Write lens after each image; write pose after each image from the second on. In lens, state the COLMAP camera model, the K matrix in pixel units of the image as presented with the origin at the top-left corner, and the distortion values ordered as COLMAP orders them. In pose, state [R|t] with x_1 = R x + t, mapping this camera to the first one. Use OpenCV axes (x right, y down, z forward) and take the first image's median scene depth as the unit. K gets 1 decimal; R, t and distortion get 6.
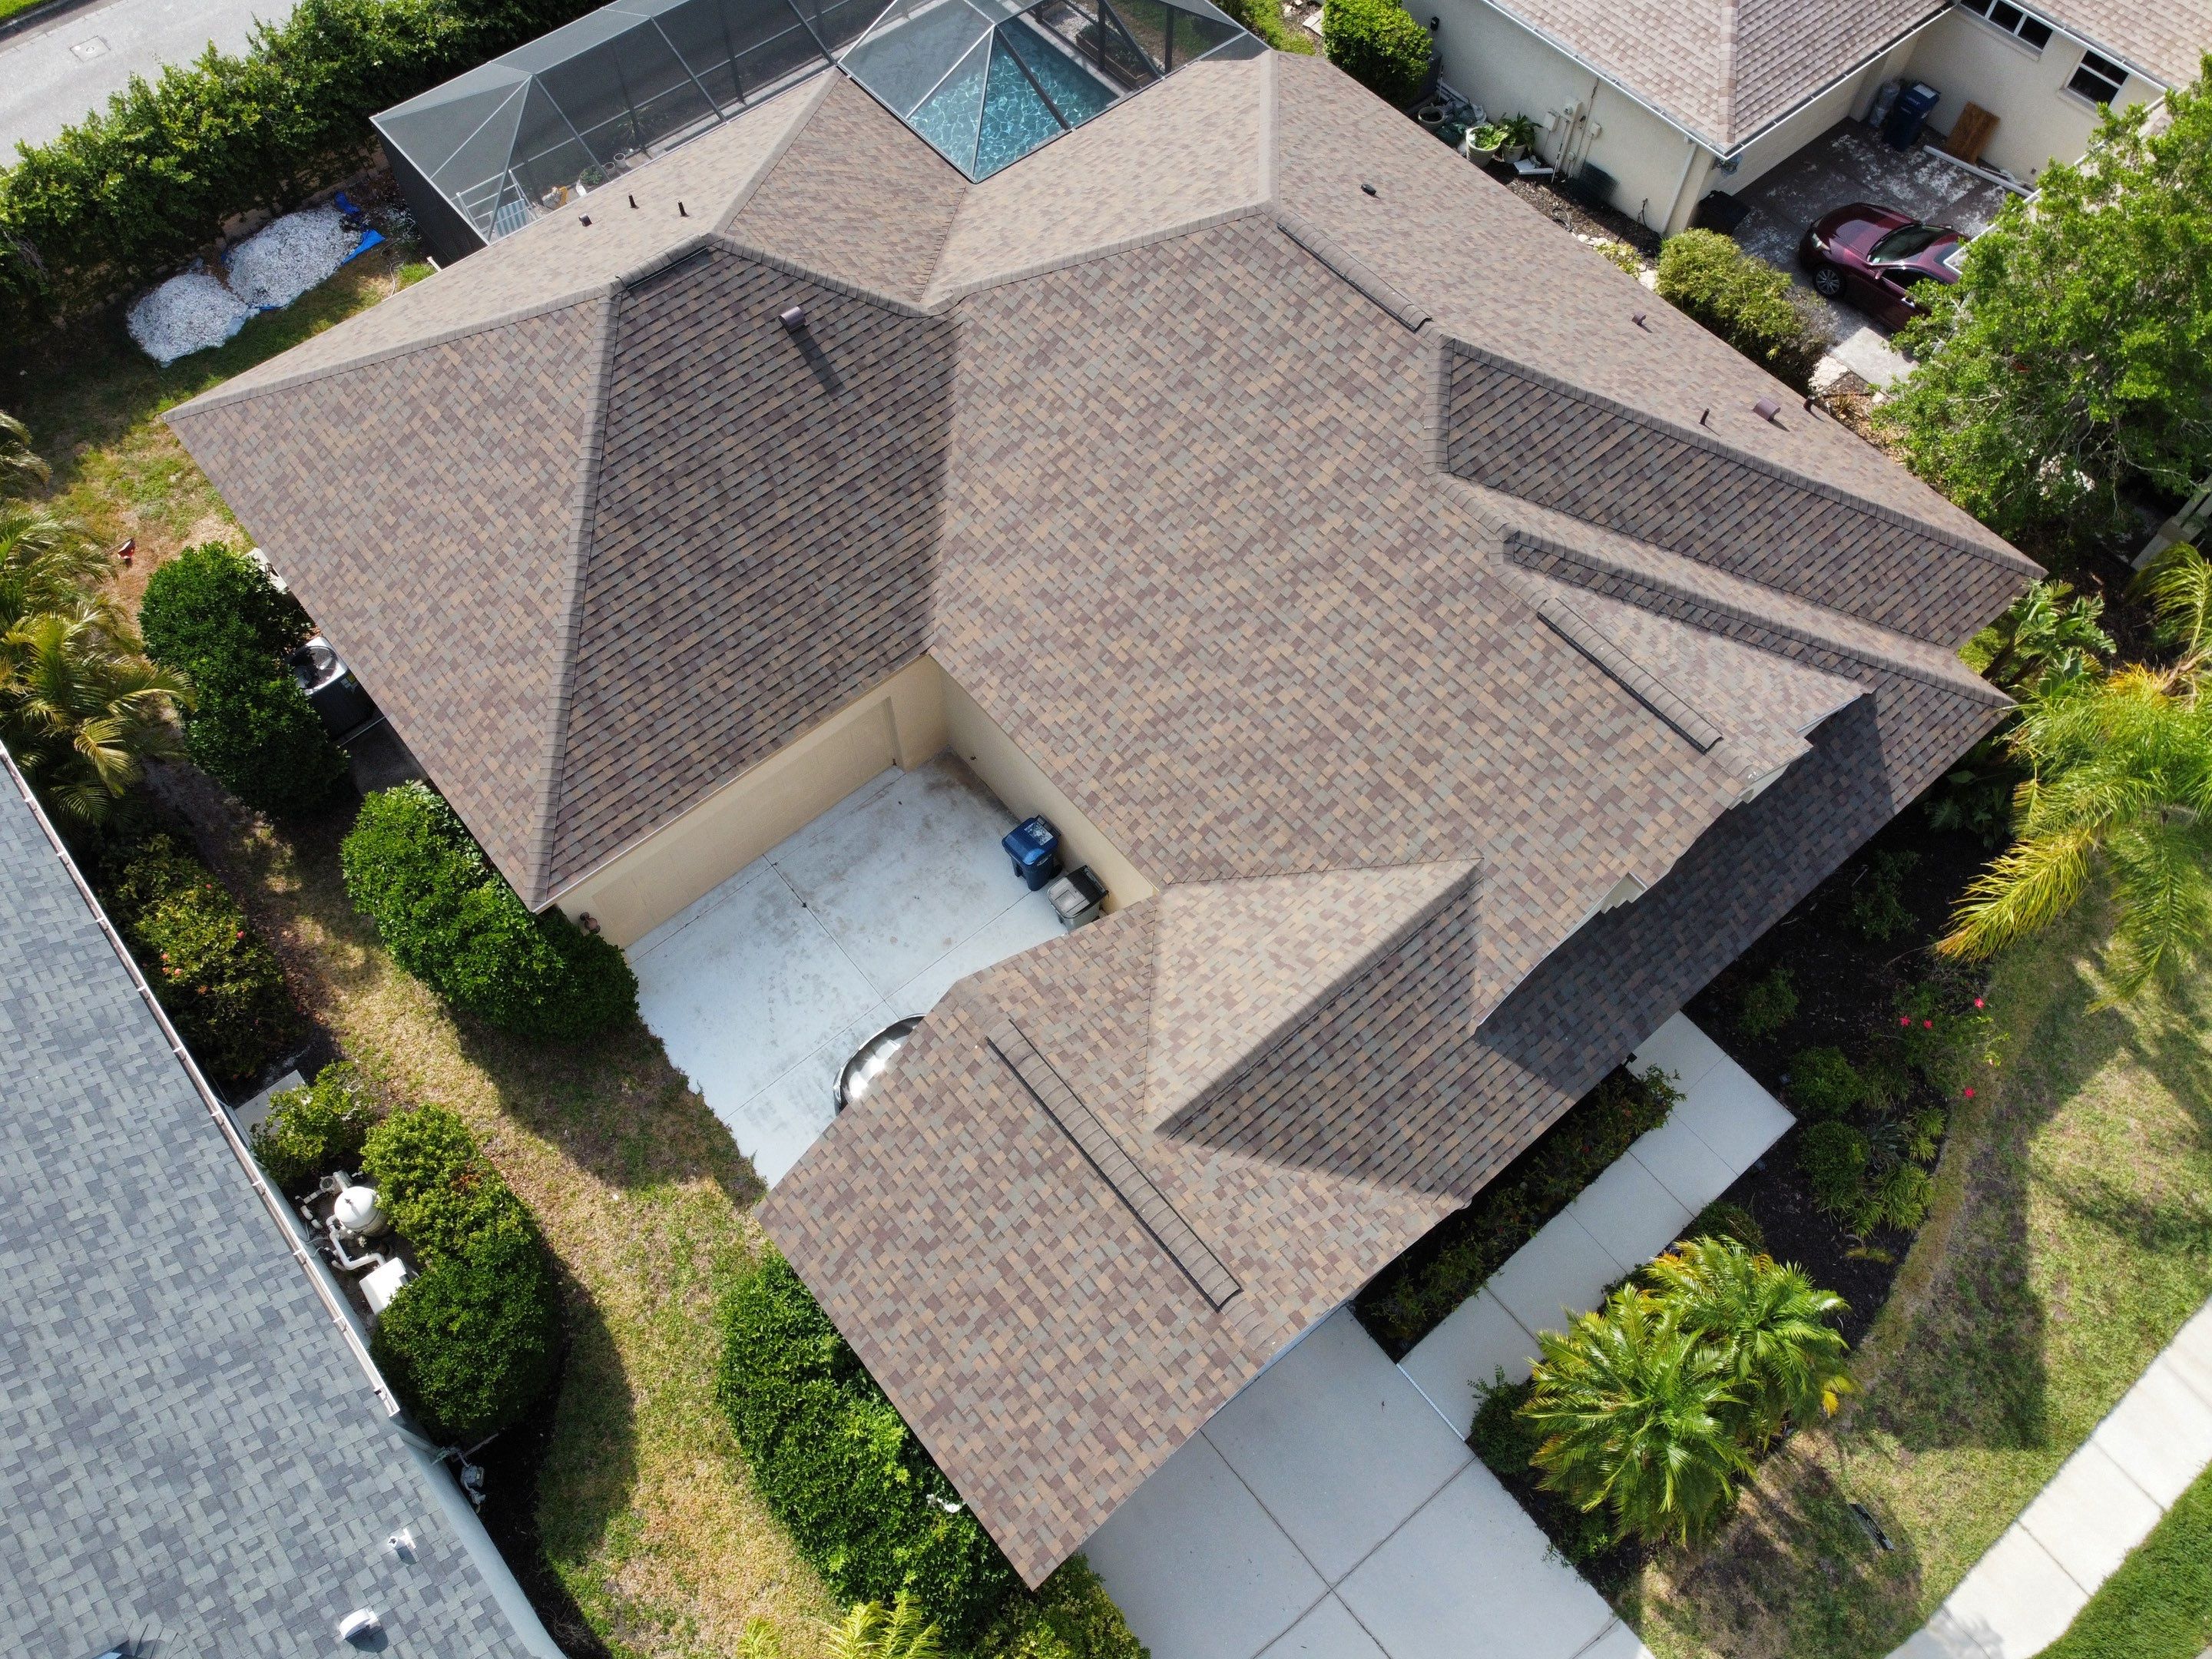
lens RADIAL K [[1672.3, 0, 1078.4], [0, 1672.3, 806.6], [0, 0, 1]] dist [0.003556, -0.010292]
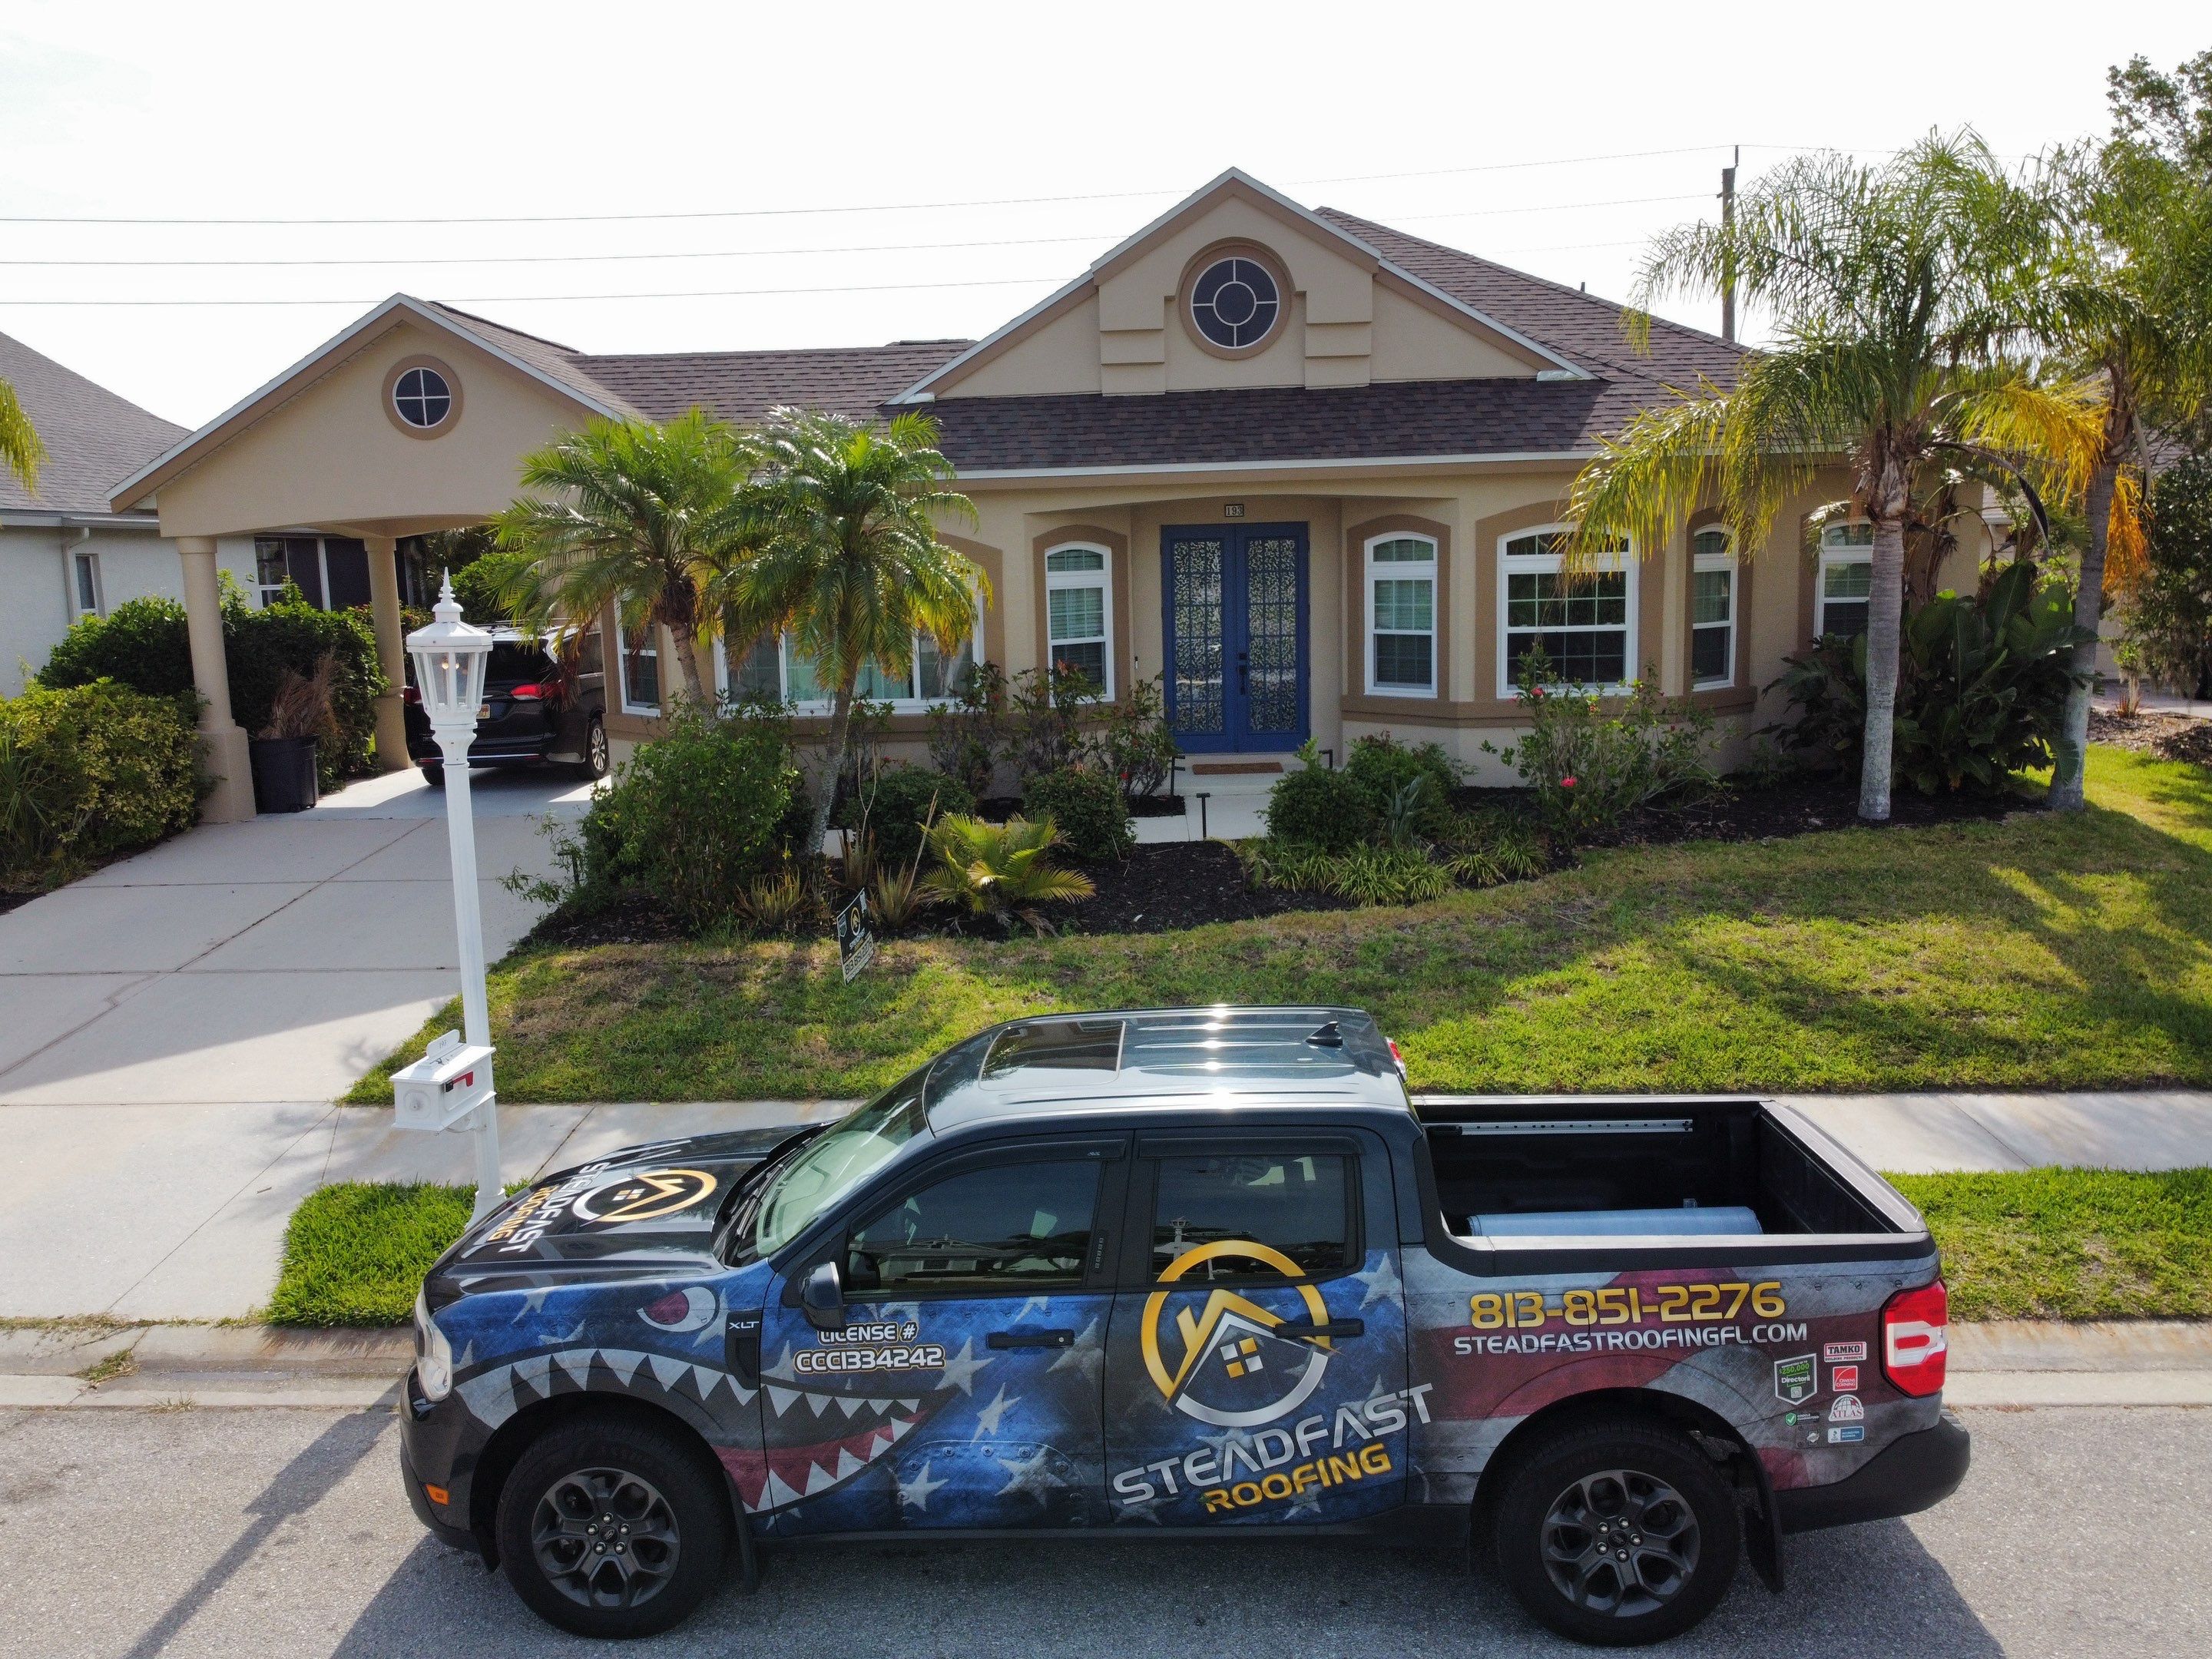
lens RADIAL K [[1672.3, 0, 1084.7], [0, 1672.3, 806.0], [0, 0, 1]] dist [0.003556, -0.010292]
pose [[0.738000, 0.089234, -0.668874, 0.814212], [-0.574796, 0.602392, -0.553835, 0.608739], [0.353504, 0.793197, 0.495857, 0.667667]]
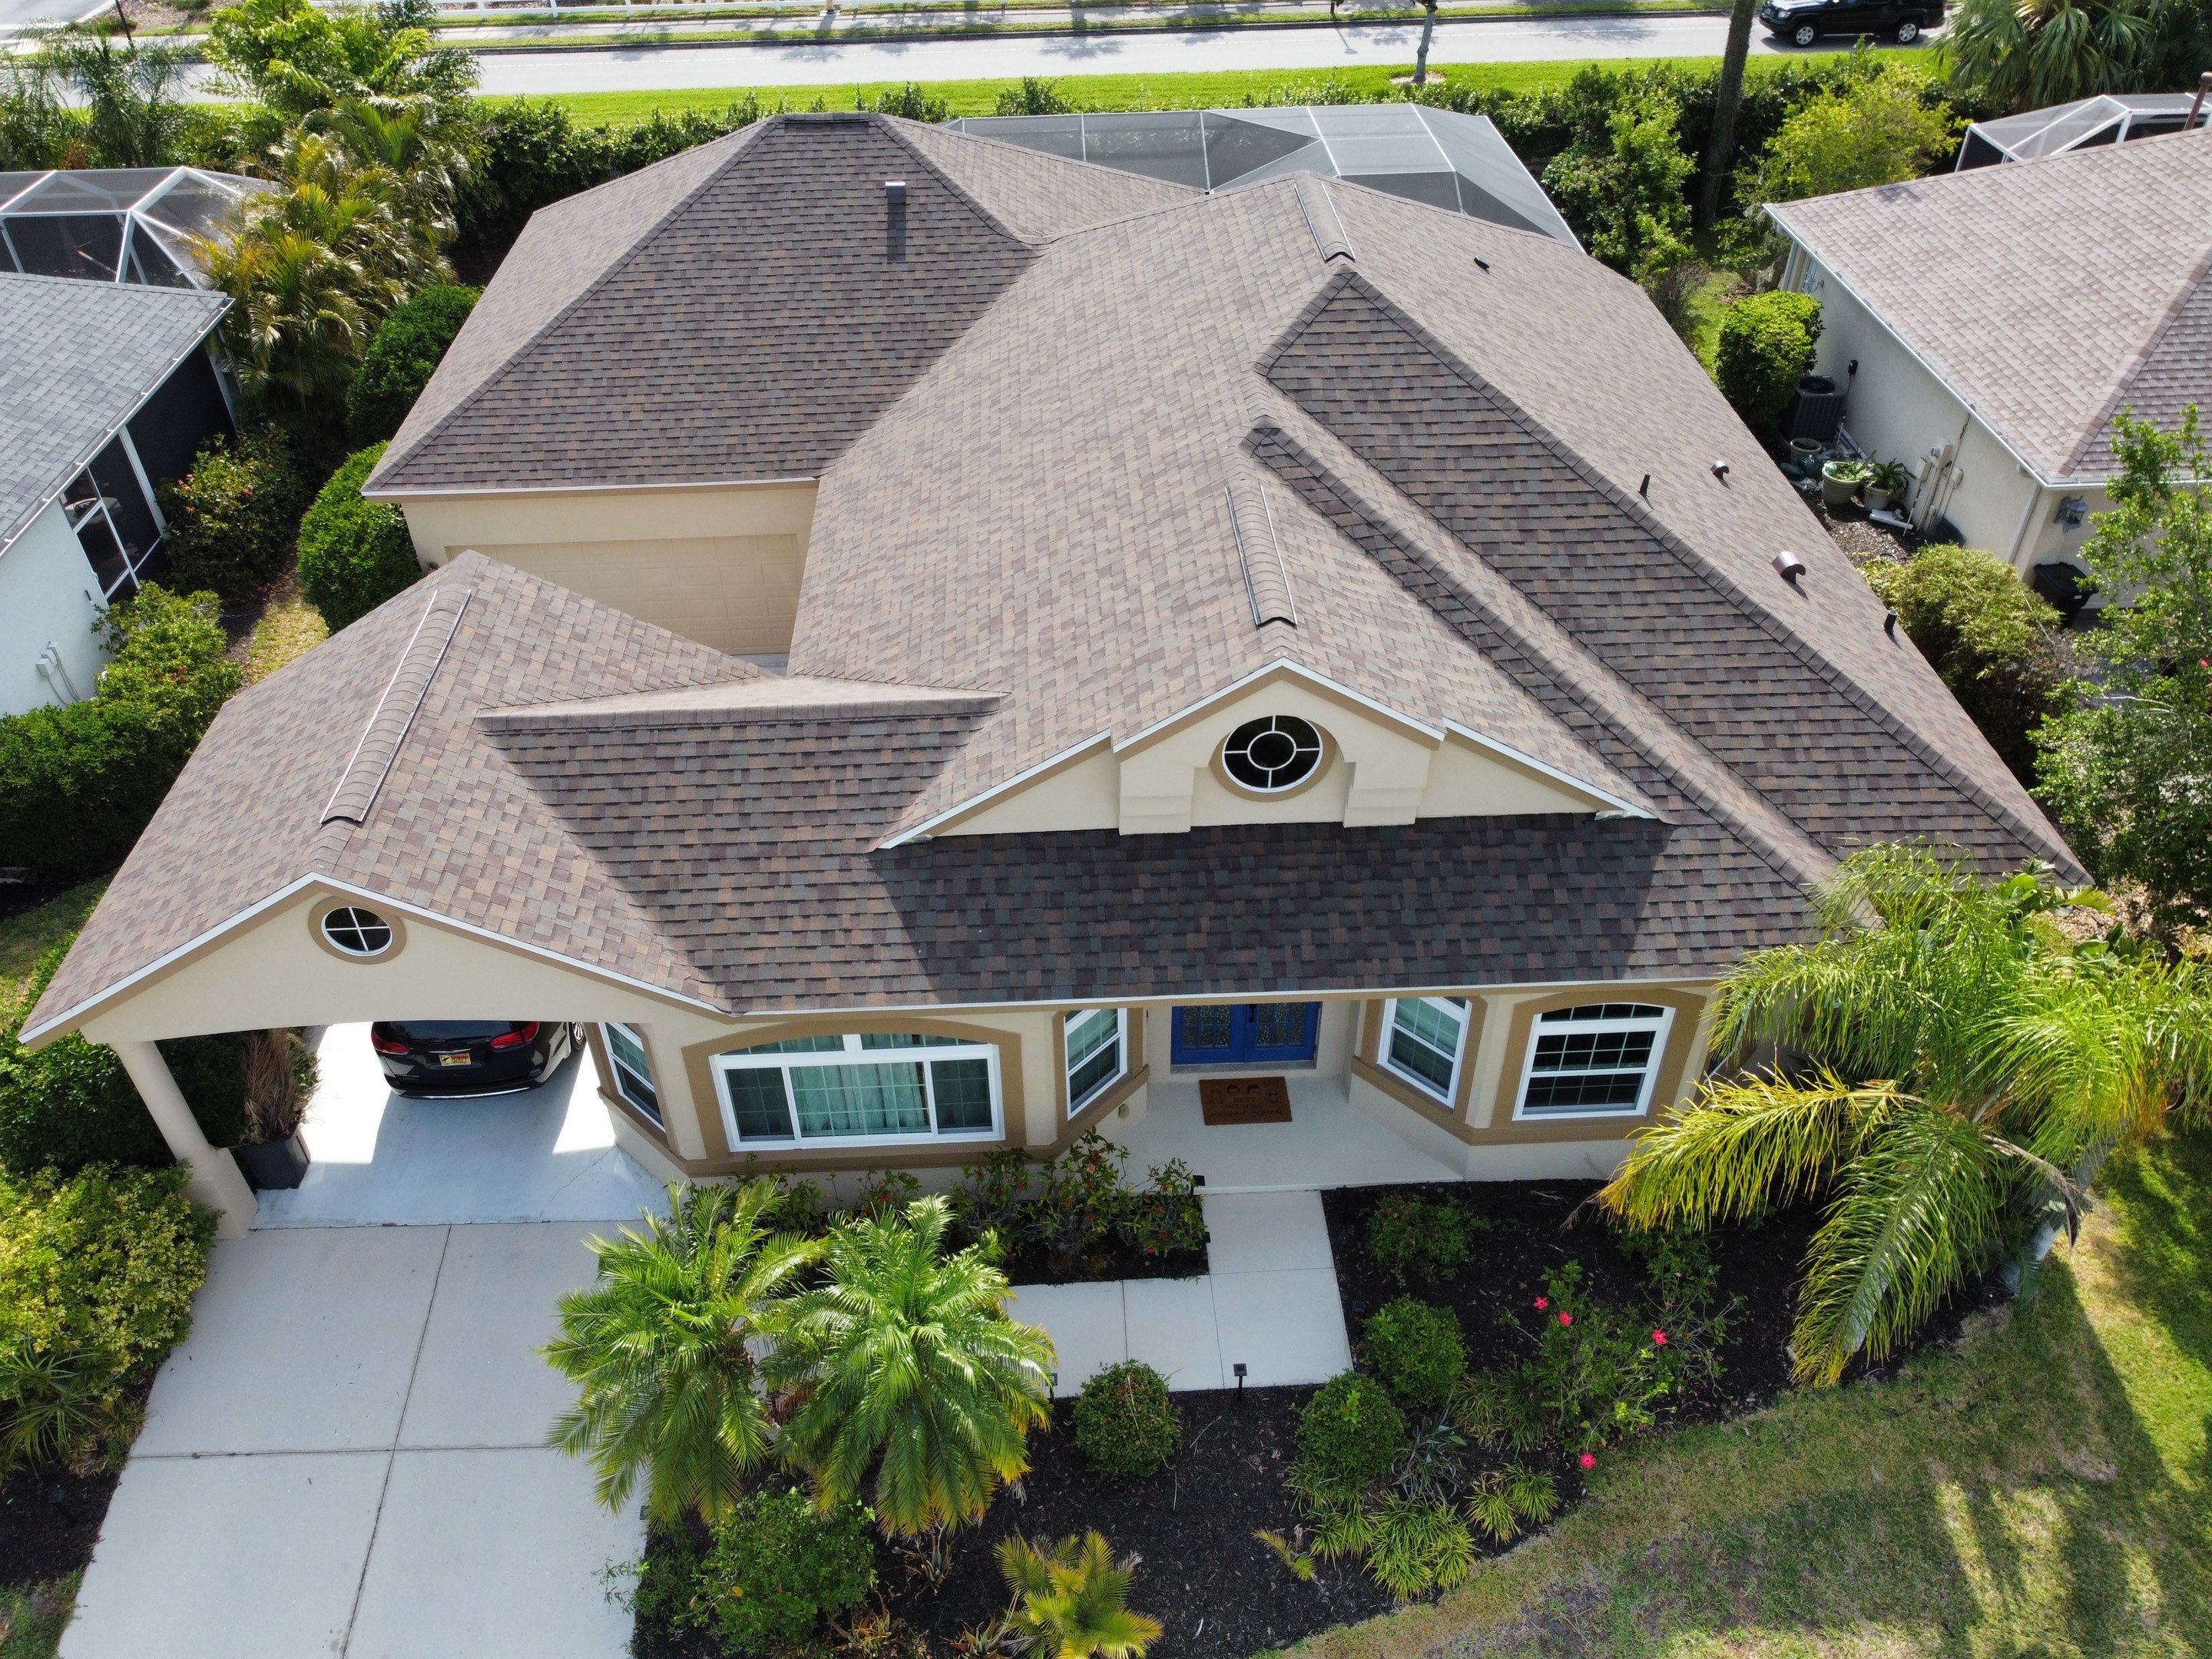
lens RADIAL K [[1672.3, 0, 1083.8], [0, 1672.3, 805.3], [0, 0, 1]] dist [0.003556, -0.010292]
pose [[0.793112, 0.378039, -0.477556, 0.600597], [-0.523002, 0.824542, -0.215870, 0.206710], [0.312158, 0.420972, 0.851669, 0.297884]]
